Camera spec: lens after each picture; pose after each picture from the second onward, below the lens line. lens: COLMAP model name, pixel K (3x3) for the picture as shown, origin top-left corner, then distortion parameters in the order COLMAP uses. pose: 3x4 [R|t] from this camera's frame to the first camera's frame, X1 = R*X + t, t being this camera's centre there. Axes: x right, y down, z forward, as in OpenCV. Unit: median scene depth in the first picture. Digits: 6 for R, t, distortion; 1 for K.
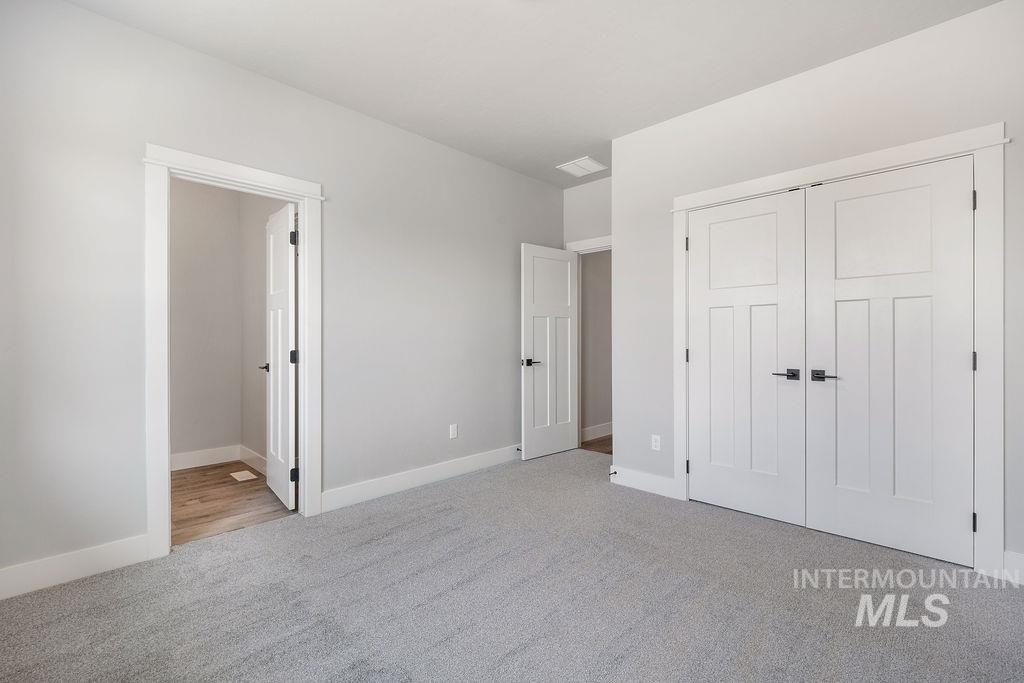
lens RADIAL K [[460.8, 0, 508.0], [0, 460.8, 348.3], [0, 0, 1]] dist [0.000561, -0.000230]
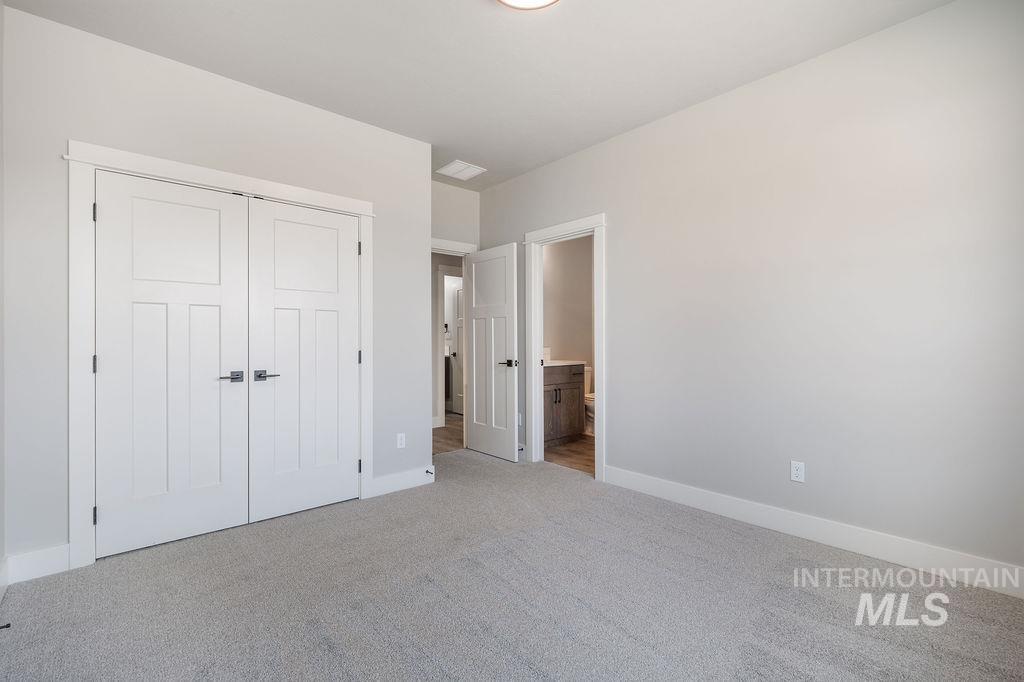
lens RADIAL K [[460.8, 0, 508.0], [0, 460.8, 347.8], [0, 0, 1]] dist [0.000561, -0.000230]
pose [[0.064839, -0.009713, 0.997848, -0.355499], [0.019043, 0.999783, 0.008495, -0.004438], [-0.997714, 0.018452, 0.065010, 0.351336]]
